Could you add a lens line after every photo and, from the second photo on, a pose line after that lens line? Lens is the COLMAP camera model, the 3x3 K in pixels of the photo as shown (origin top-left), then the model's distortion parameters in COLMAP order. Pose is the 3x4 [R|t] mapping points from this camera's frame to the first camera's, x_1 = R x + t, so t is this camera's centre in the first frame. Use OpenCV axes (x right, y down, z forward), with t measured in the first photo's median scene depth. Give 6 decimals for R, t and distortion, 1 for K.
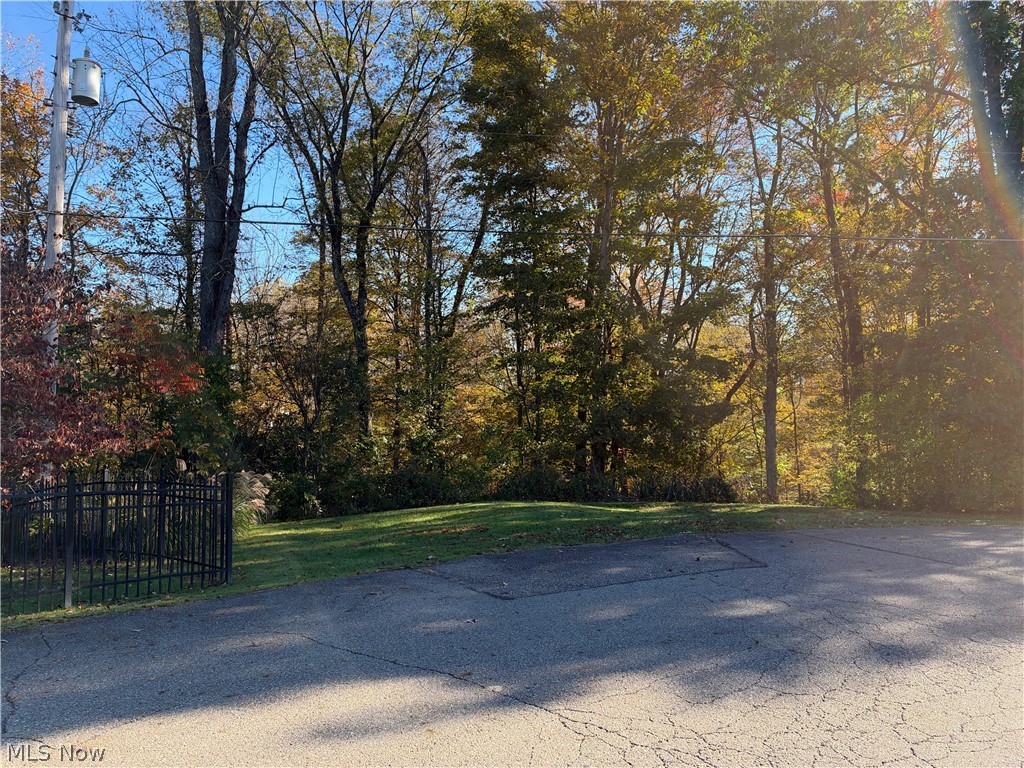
lens RADIAL K [[732.2, 0, 512.0], [0, 732.2, 384.0], [0, 0, 1]] dist [0.089110, -0.168585]
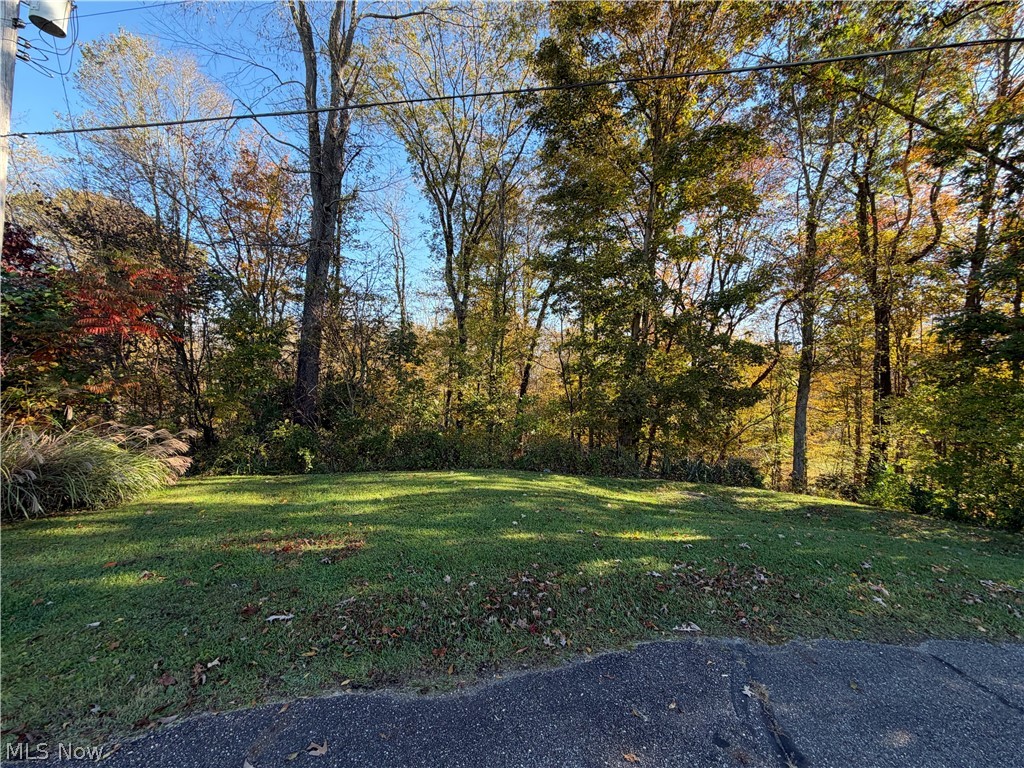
lens RADIAL K [[408.0, 0, 512.0], [0, 408.0, 384.0], [0, 0, 1]] dist [-0.002673, -0.000266]
pose [[0.980902, 0.054496, -0.186714, 0.063337], [-0.041524, 0.996489, 0.072696, -0.006236], [0.190020, -0.063555, 0.979721, 0.385682]]
